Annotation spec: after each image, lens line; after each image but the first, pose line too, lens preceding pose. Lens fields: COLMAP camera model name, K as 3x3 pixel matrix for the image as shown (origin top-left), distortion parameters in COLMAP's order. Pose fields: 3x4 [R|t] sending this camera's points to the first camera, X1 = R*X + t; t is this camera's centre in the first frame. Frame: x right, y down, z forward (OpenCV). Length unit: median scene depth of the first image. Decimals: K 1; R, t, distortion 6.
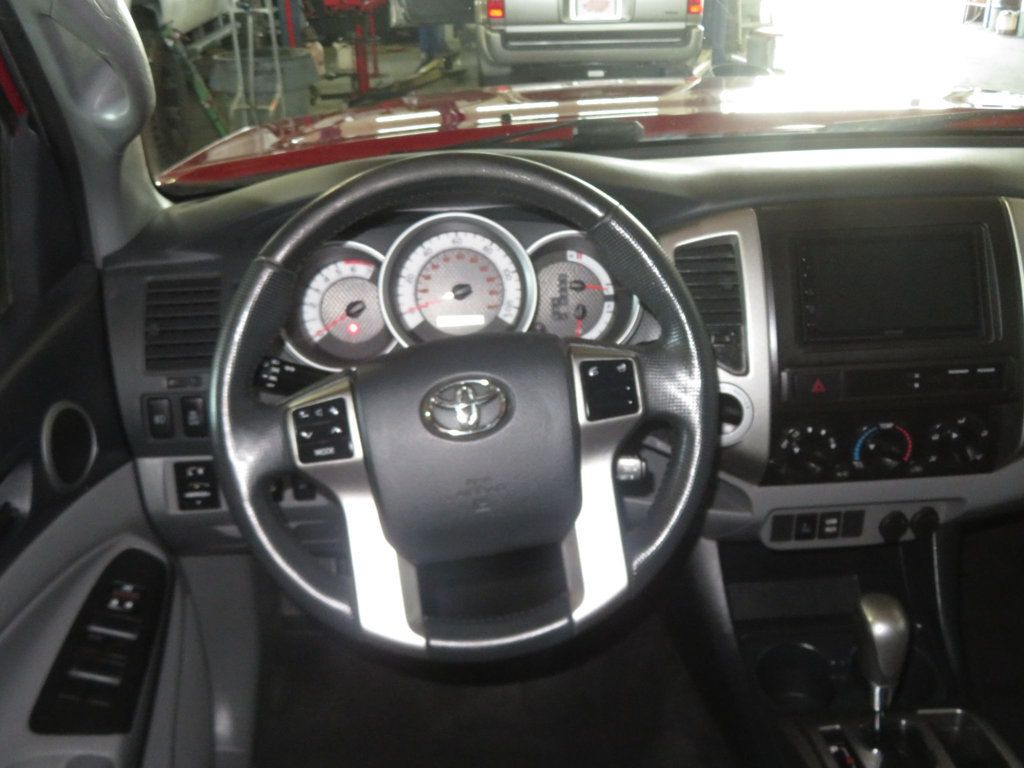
lens RADIAL K [[954.9, 0, 511.5], [0, 954.9, 362.5], [0, 0, 1]] dist [-0.021275, -0.000758]
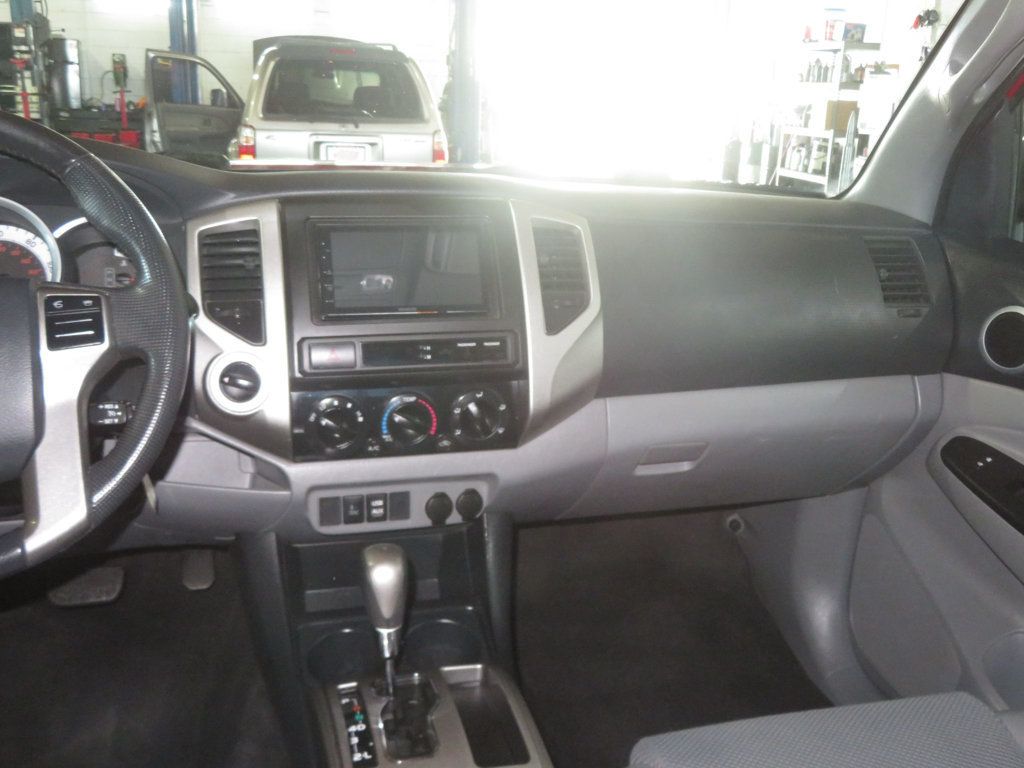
lens RADIAL K [[941.2, 0, 524.8], [0, 941.2, 381.2], [0, 0, 1]] dist [-0.041750, 0.011236]
pose [[0.971652, -0.004519, 0.236371, 0.251916], [0.039623, 0.988787, -0.143978, 0.191072], [-0.233070, 0.149262, 0.960937, -0.051073]]
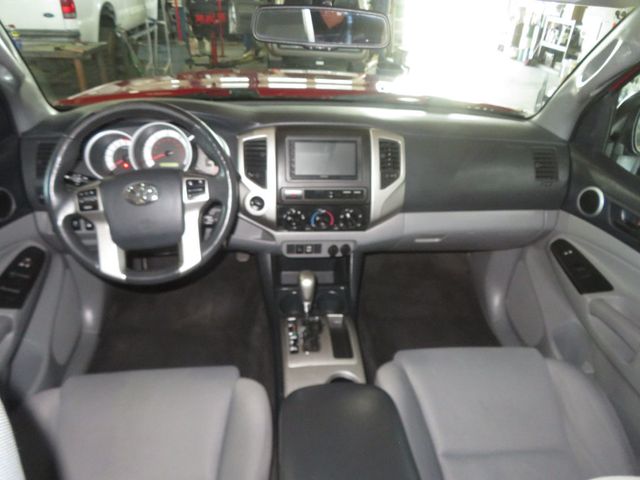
lens RADIAL K [[436.8, 0, 329.4], [0, 436.8, 233.3], [0, 0, 1]] dist [-0.032067, 0.001638]
pose [[0.995468, 0.039767, 0.086380, 0.288025], [-0.047006, 0.995402, 0.083457, 0.022354], [-0.082664, -0.087139, 0.992761, -0.223716]]
